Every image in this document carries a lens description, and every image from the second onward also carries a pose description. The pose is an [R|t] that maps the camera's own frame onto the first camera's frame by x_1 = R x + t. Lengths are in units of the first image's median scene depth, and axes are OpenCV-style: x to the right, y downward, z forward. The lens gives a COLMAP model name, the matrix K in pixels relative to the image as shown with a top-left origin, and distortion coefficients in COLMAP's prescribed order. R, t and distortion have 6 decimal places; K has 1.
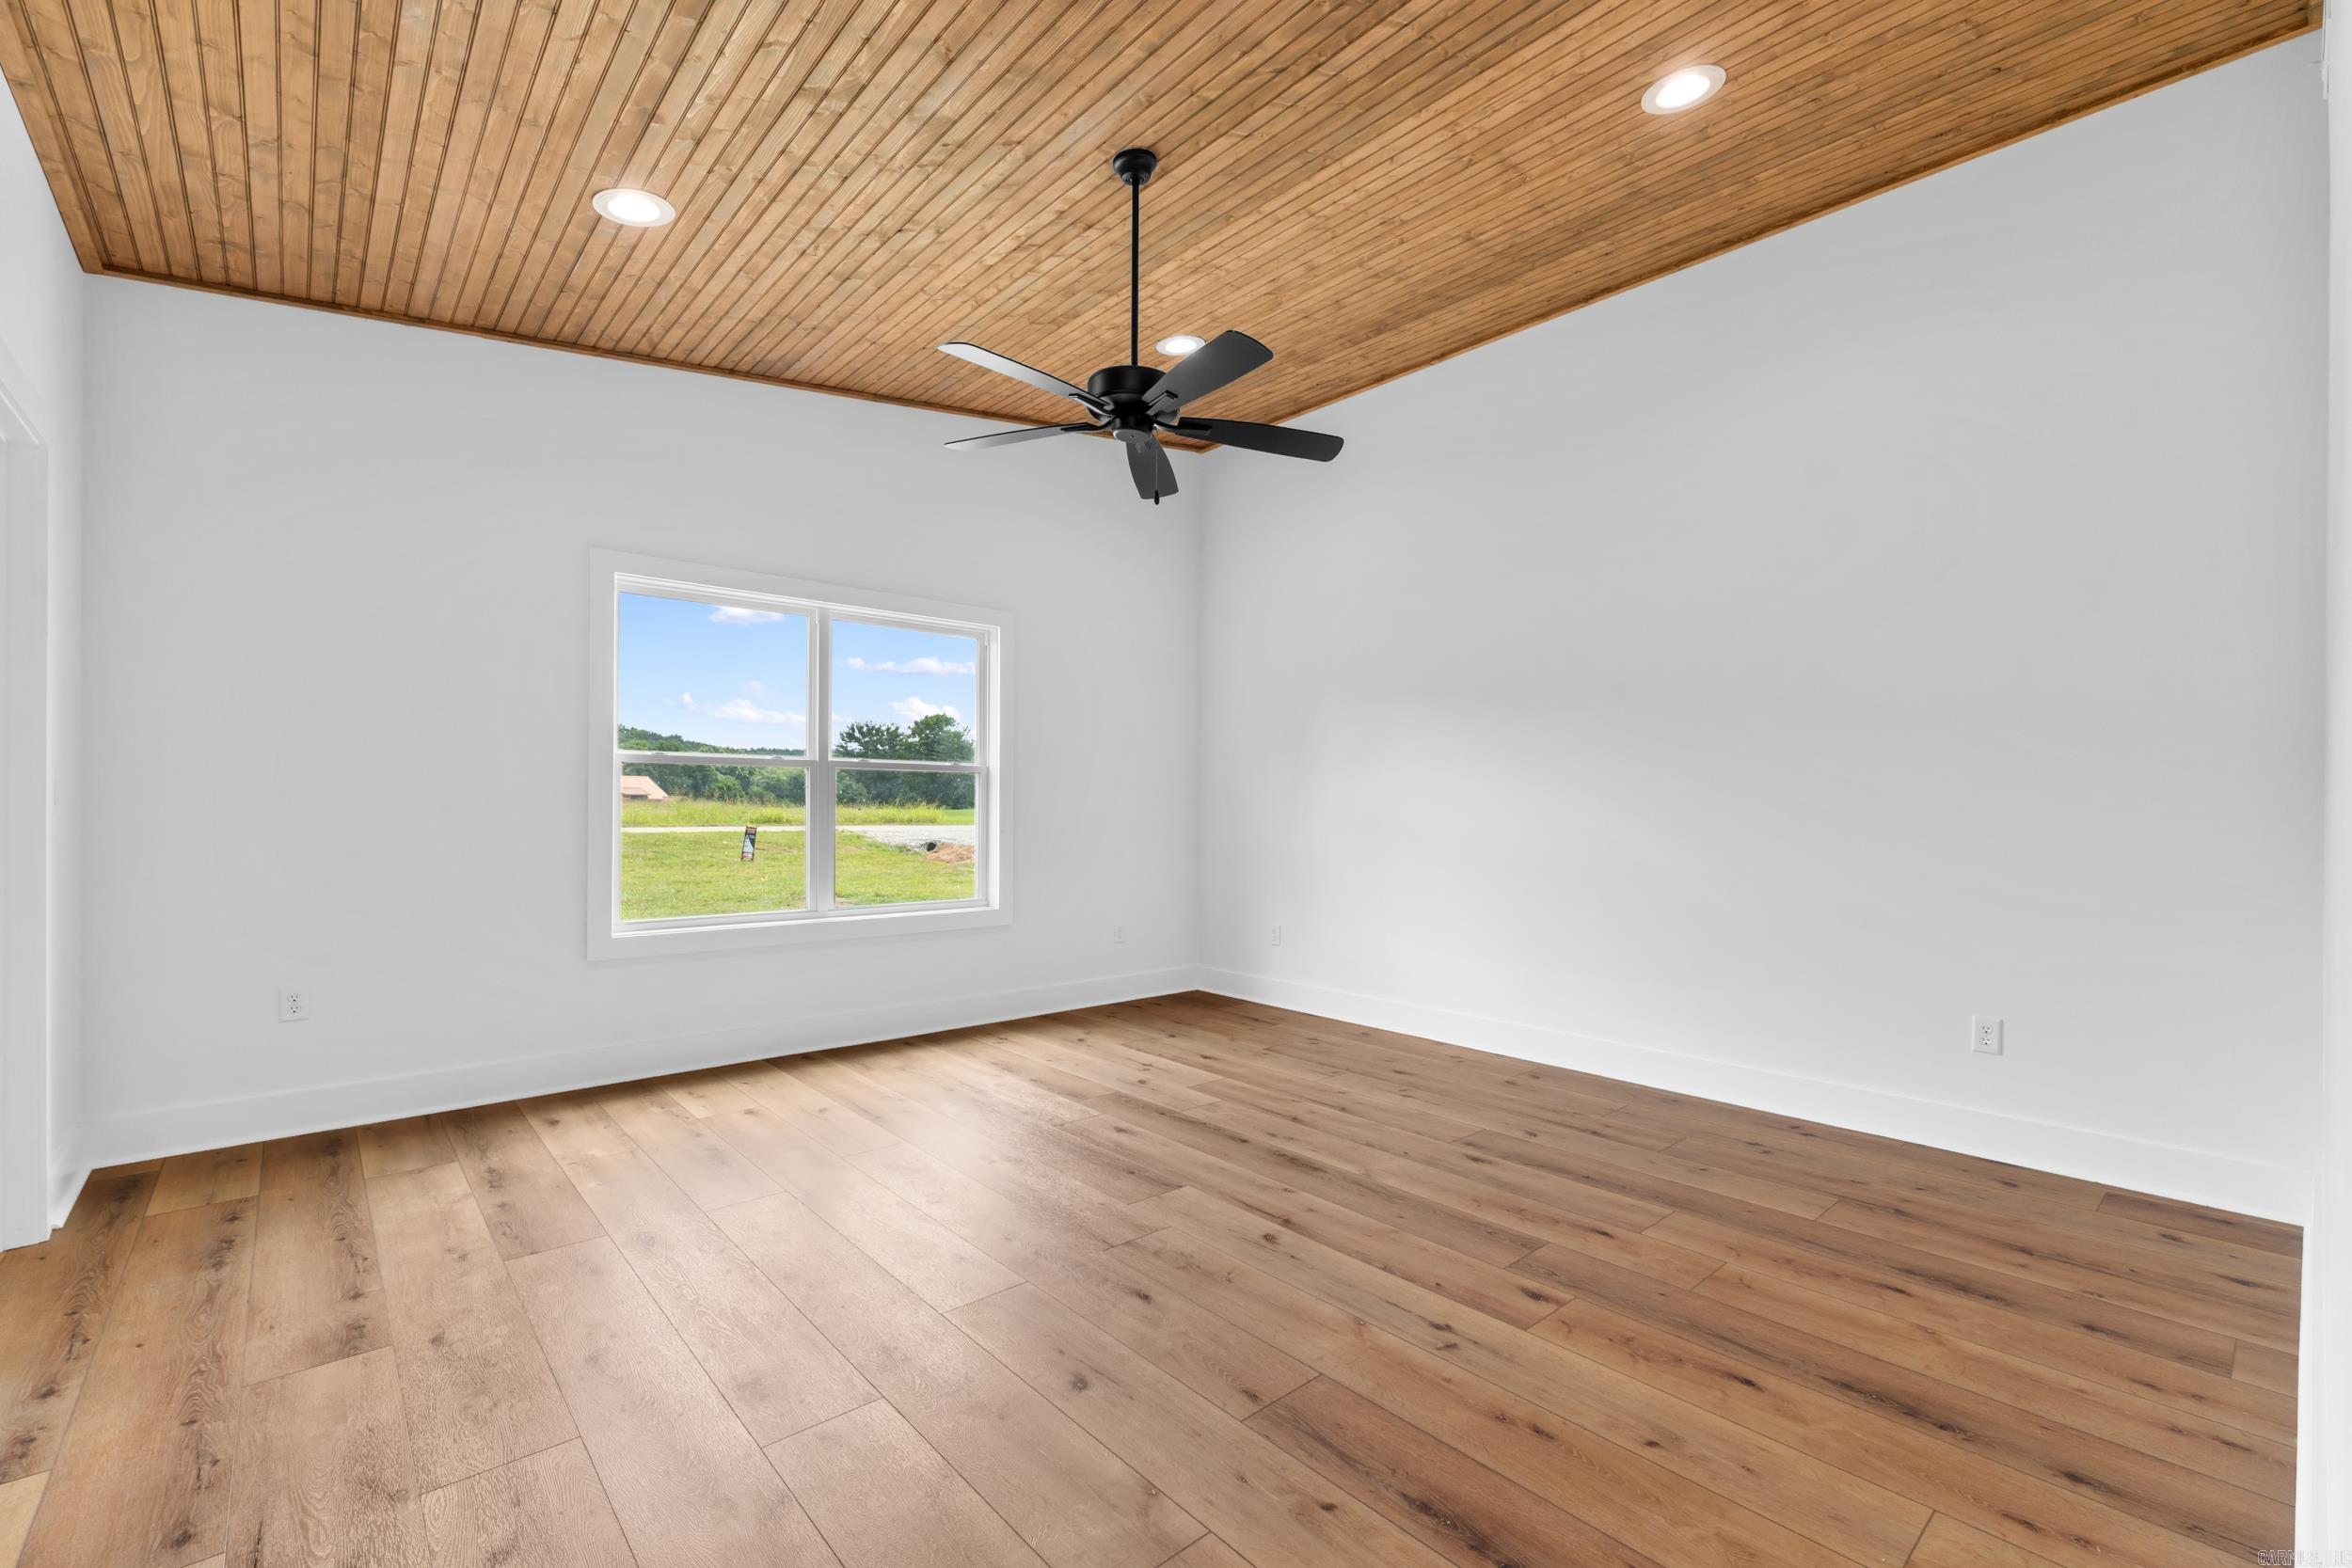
lens RADIAL K [[976.0, 0, 1185.6], [0, 976.0, 807.3], [0, 0, 1]] dist [0.001176, -0.000038]
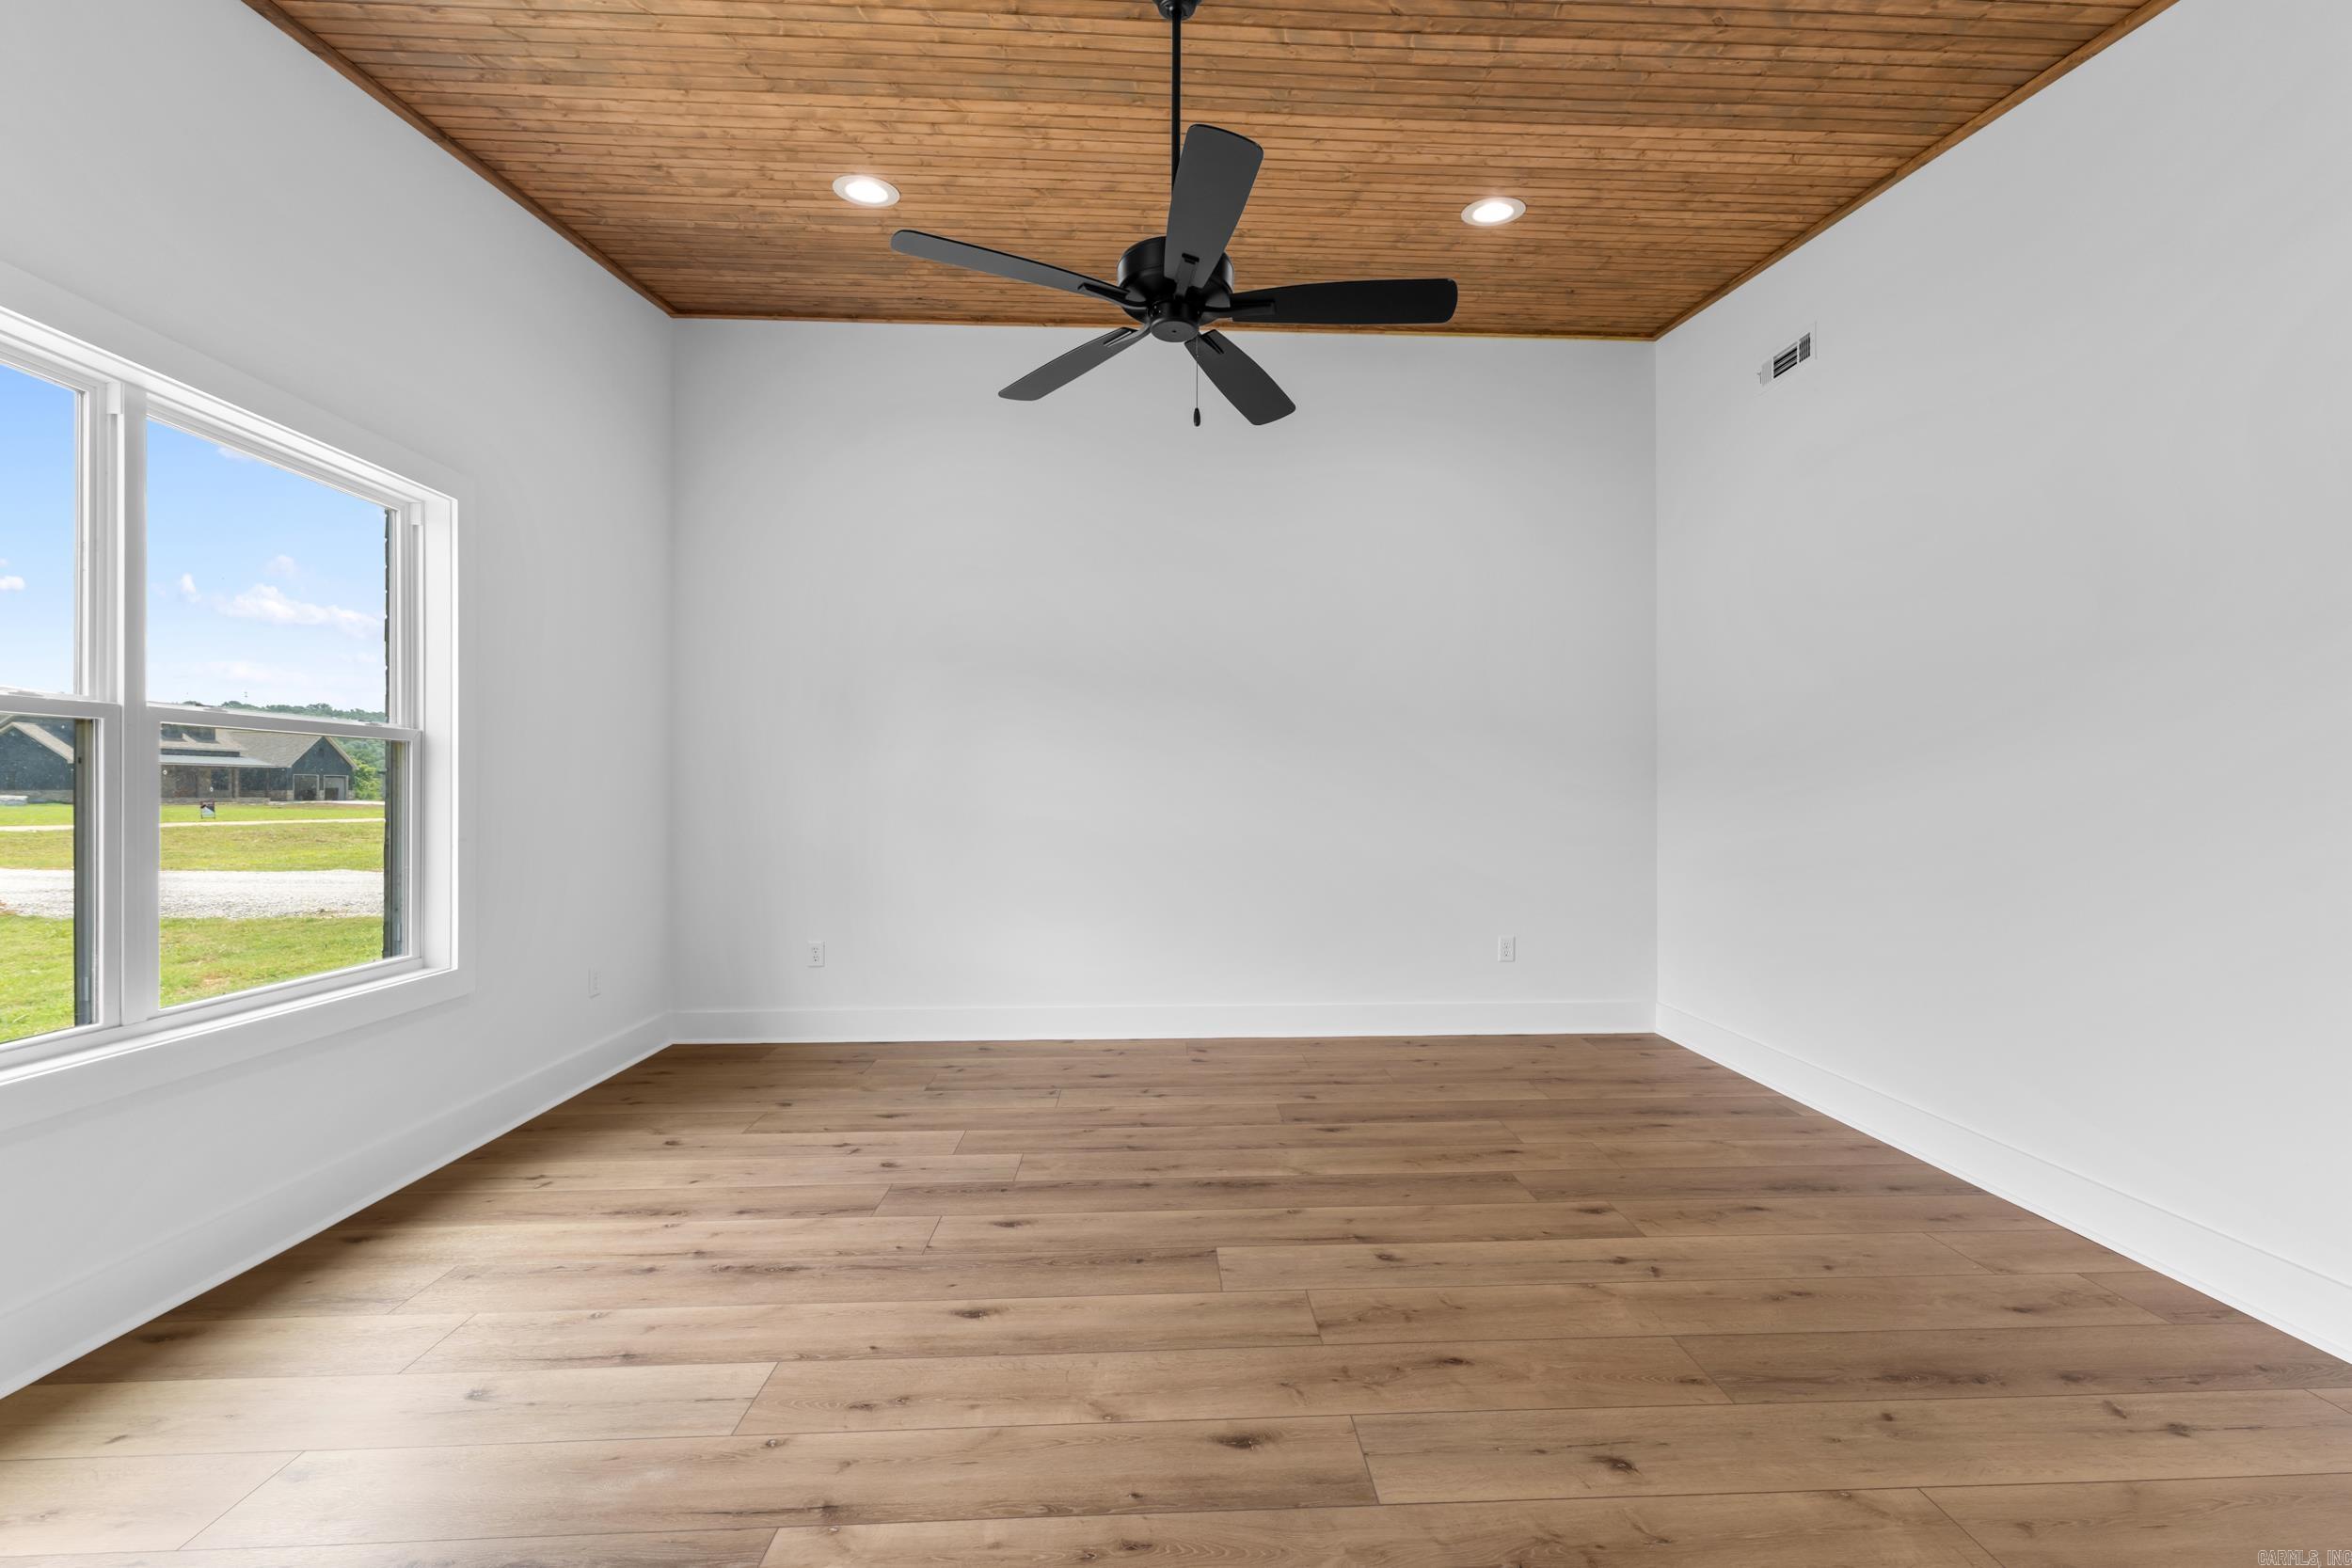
lens RADIAL K [[990.2, 0, 1177.4], [0, 990.2, 790.0], [0, 0, 1]] dist [0.004024, 0.000241]
pose [[0.639572, -0.004471, 0.768718, -0.605566], [0.006587, 0.999978, 0.000336, -0.005420], [-0.768703, 0.004849, 0.639587, 0.431576]]
